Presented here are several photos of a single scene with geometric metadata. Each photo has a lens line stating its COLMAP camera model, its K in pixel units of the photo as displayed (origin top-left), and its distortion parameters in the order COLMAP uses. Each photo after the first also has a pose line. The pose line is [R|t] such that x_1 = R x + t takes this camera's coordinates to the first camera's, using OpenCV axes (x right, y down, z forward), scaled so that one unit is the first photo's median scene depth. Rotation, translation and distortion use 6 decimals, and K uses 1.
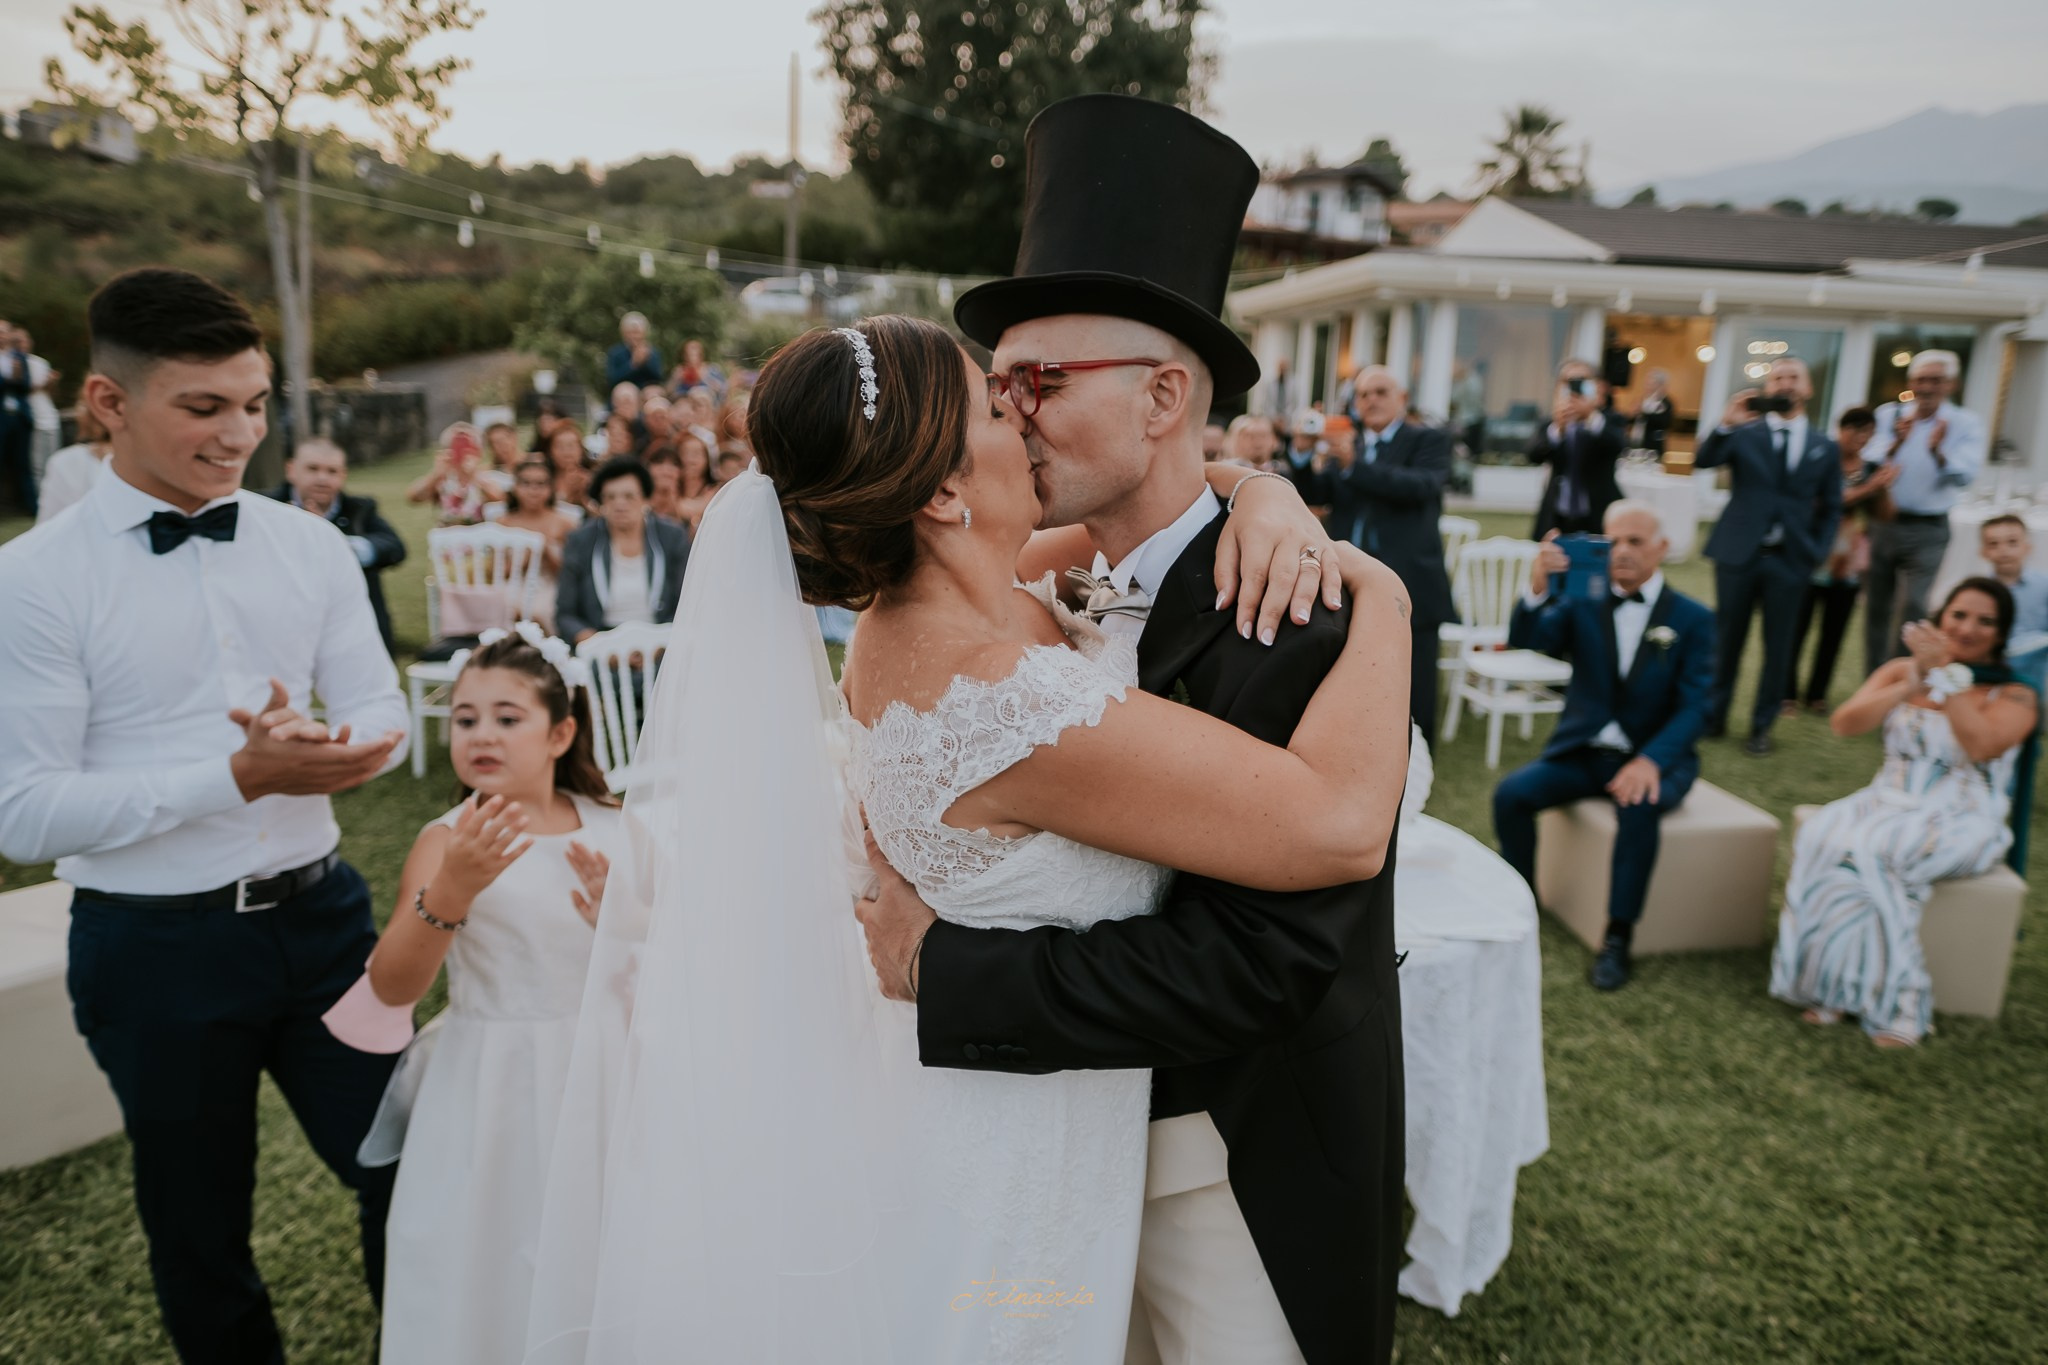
lens RADIAL K [[1446.6, 0, 1027.3], [0, 1446.6, 686.8], [0, 0, 1]] dist [-0.005146, 0.002787]
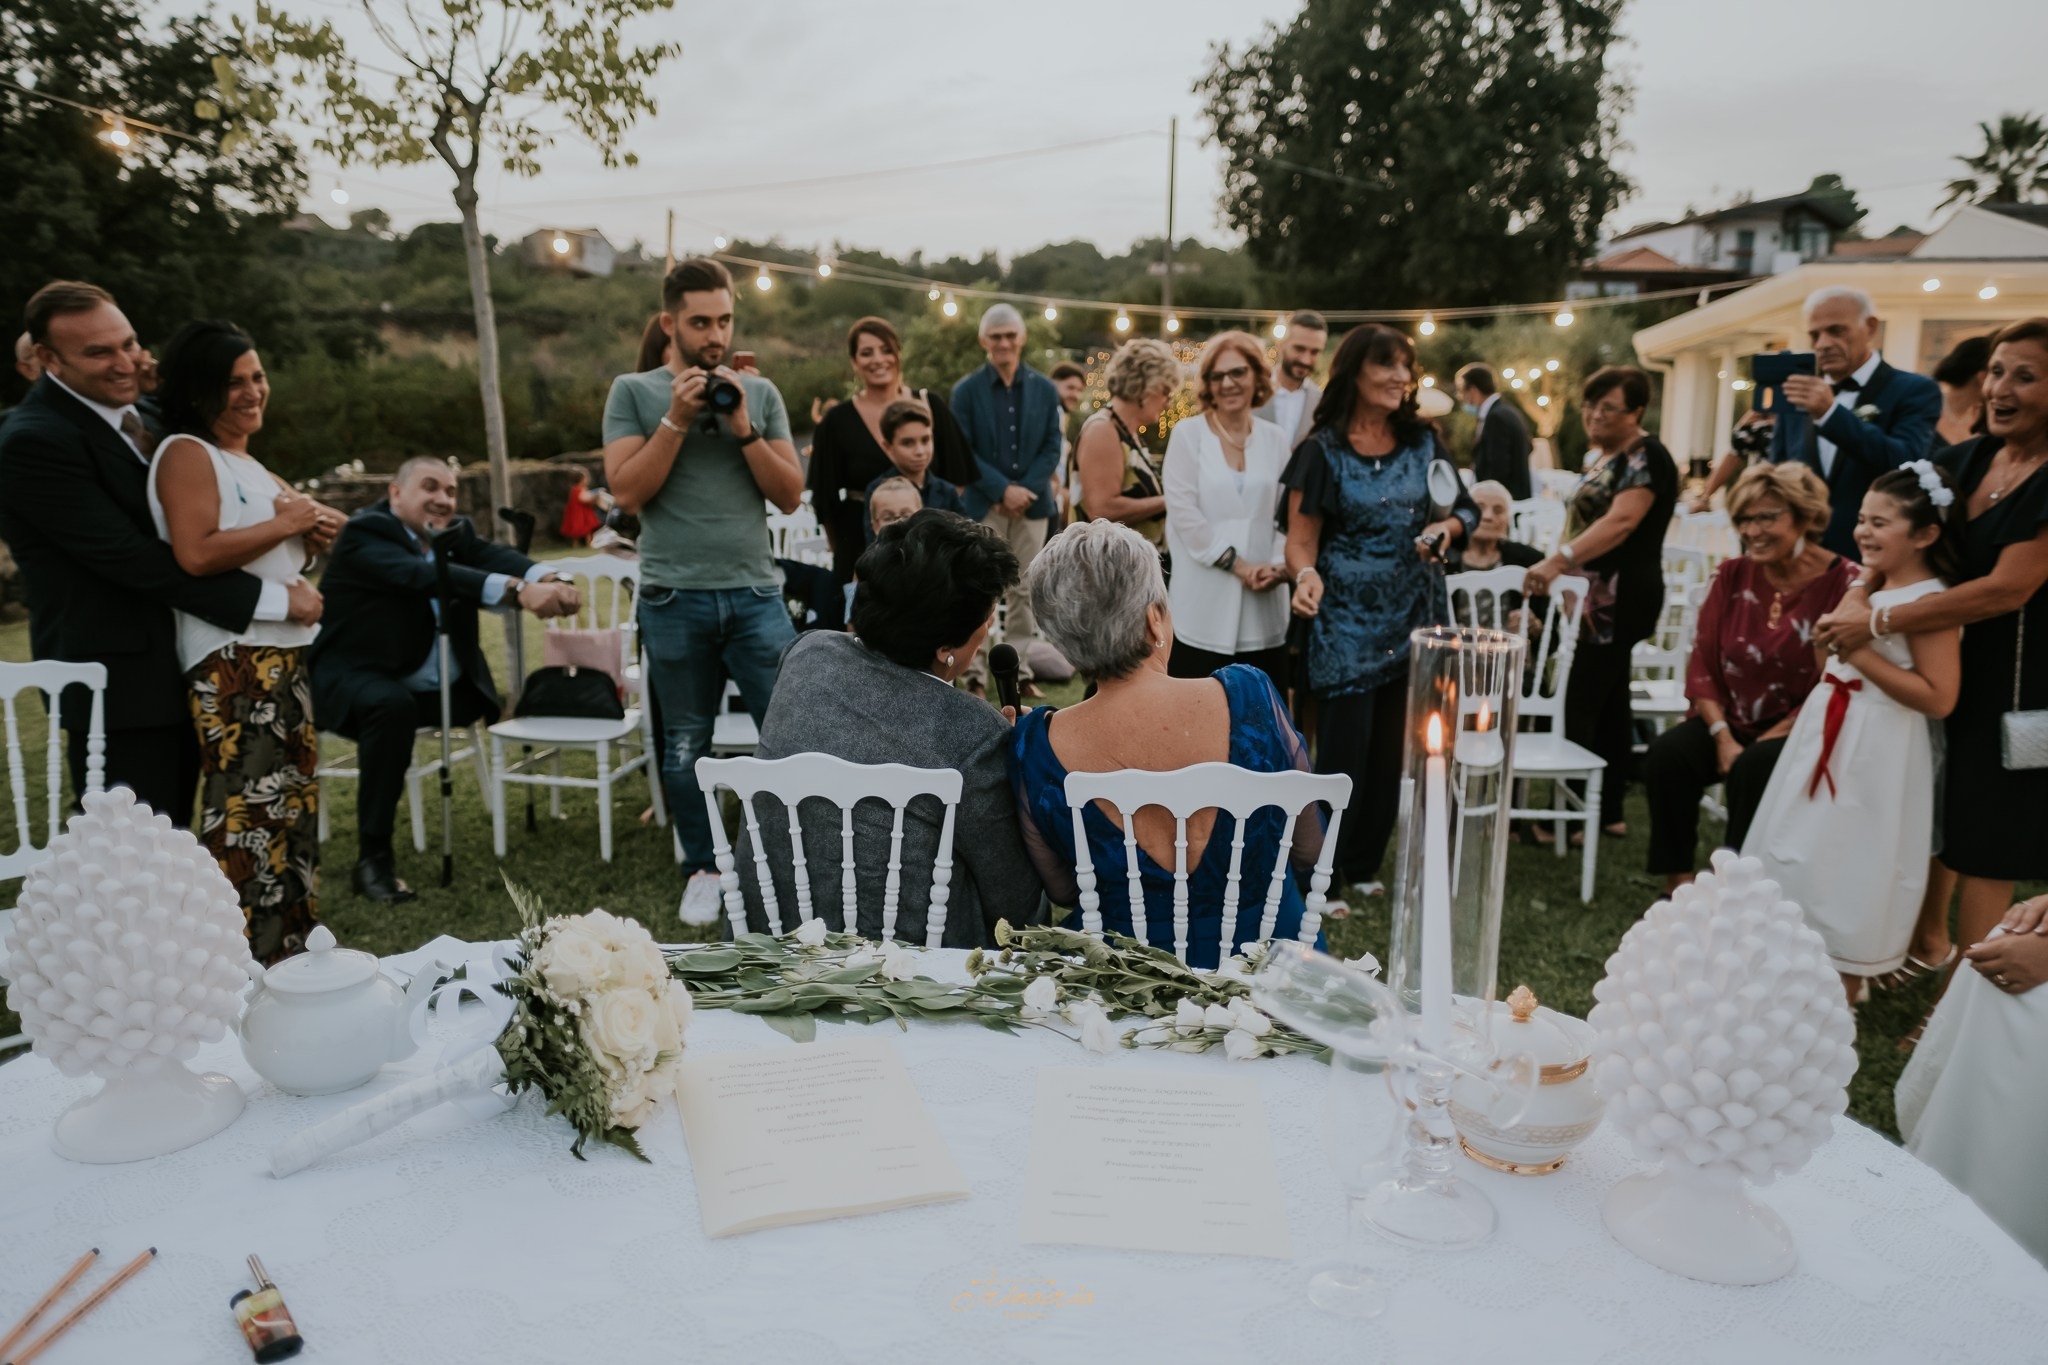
lens RADIAL K [[1446.6, 0, 1035.1], [0, 1446.6, 685.6], [0, 0, 1]] dist [-0.005146, 0.002787]
pose [[0.965758, 0.015592, -0.258975, 0.071328], [-0.028506, 0.998526, -0.046186, -0.007396], [0.257874, 0.051987, 0.964779, 0.245947]]
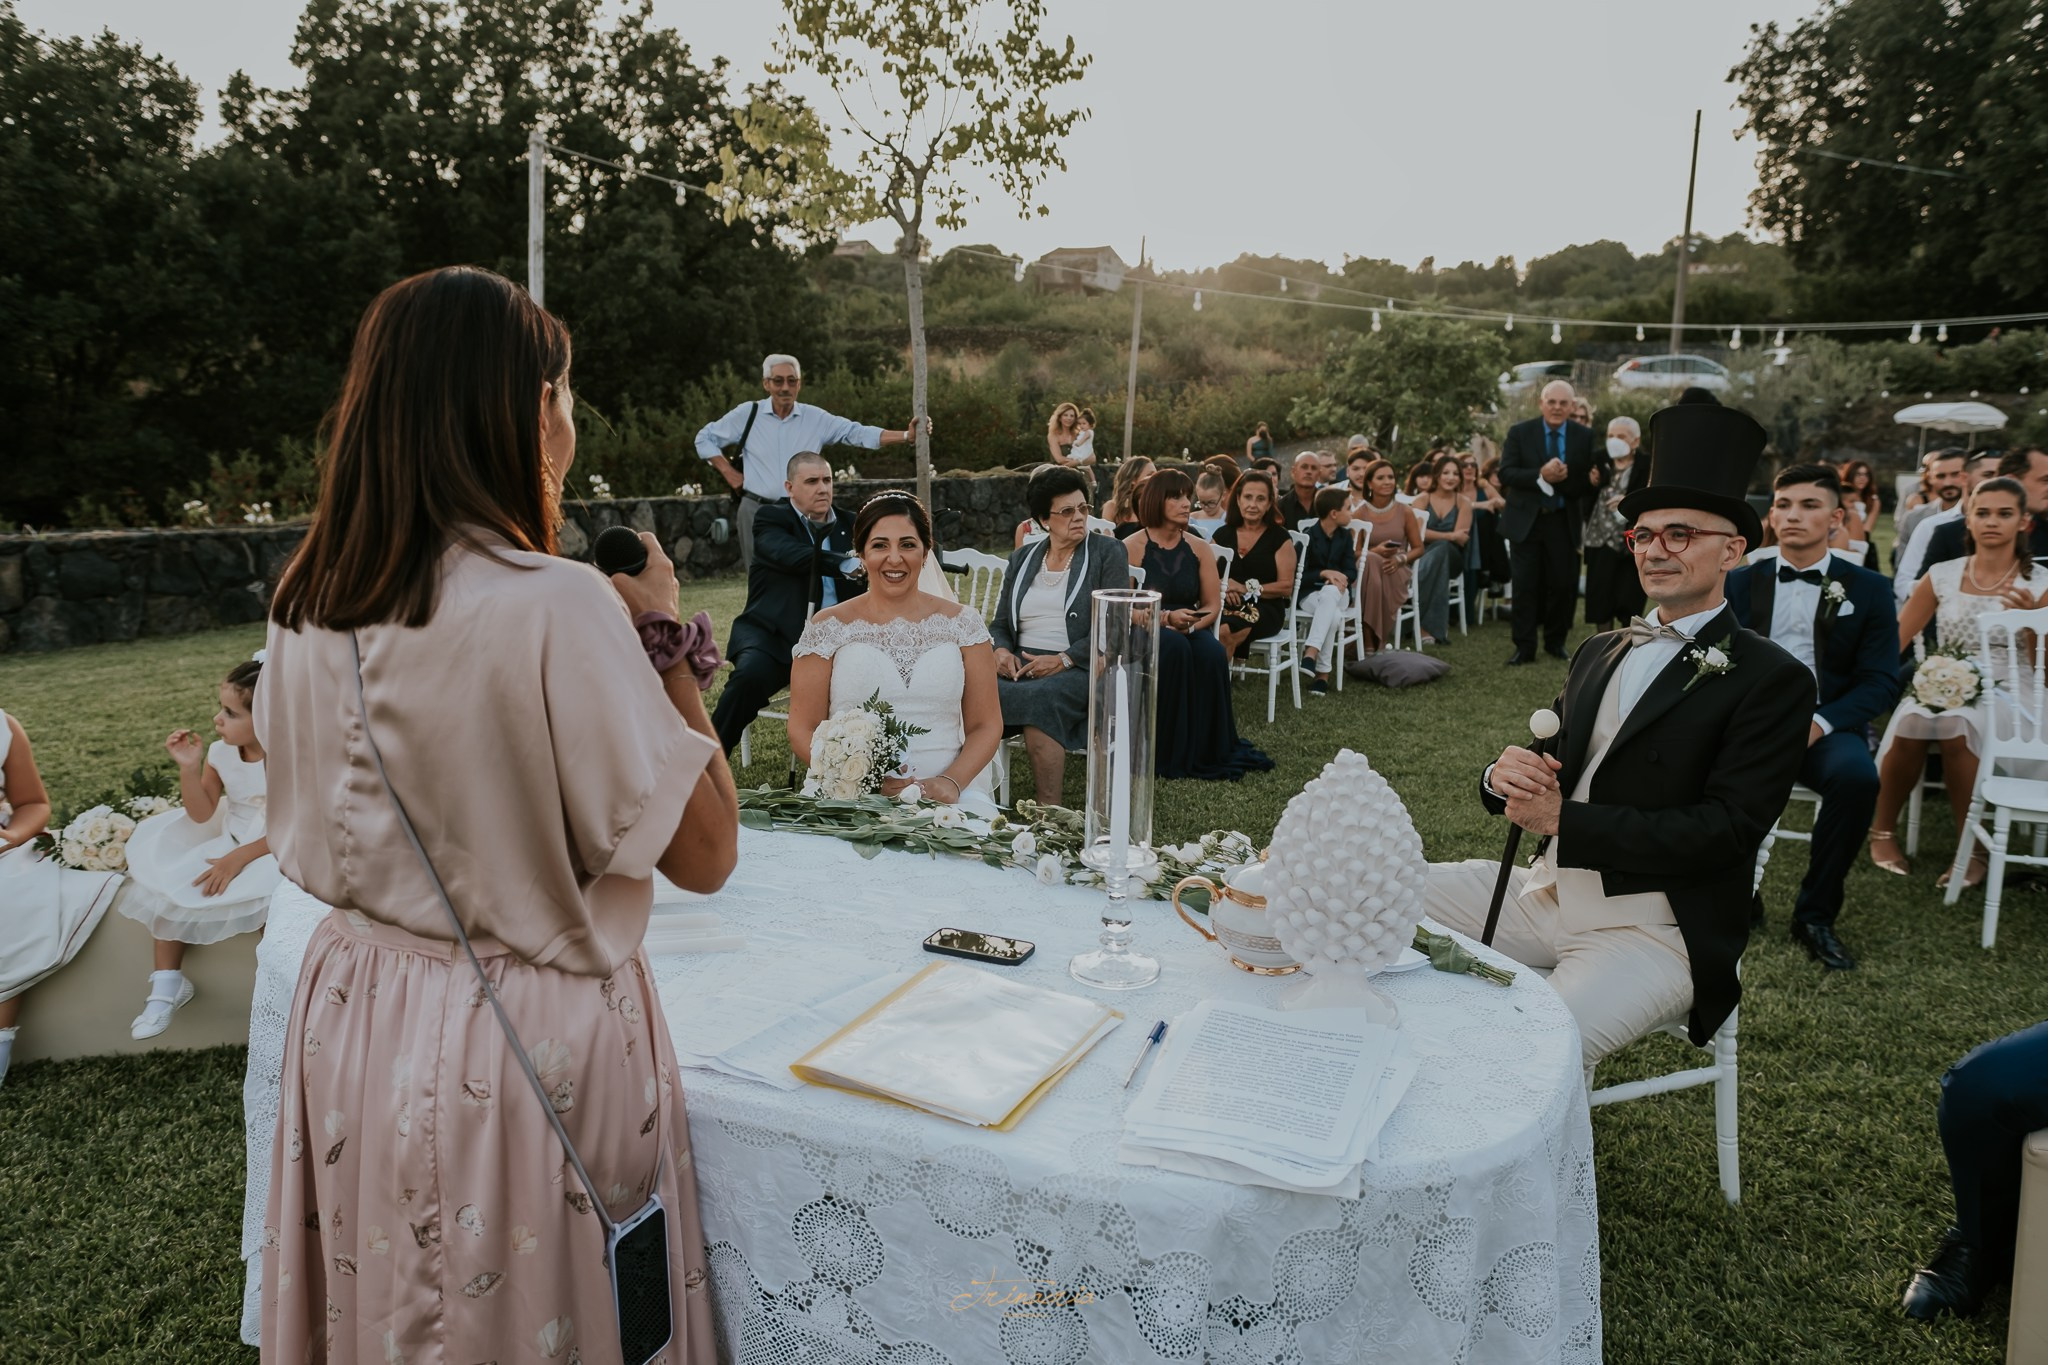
lens RADIAL K [[1446.6, 0, 1037.5], [0, 1446.6, 682.7], [0, 0, 1]] dist [-0.005146, 0.002787]
pose [[0.827997, 0.071815, -0.556115, 0.202500], [-0.107703, 0.993667, -0.032039, 0.004127], [0.550292, 0.086424, 0.830487, 0.189081]]
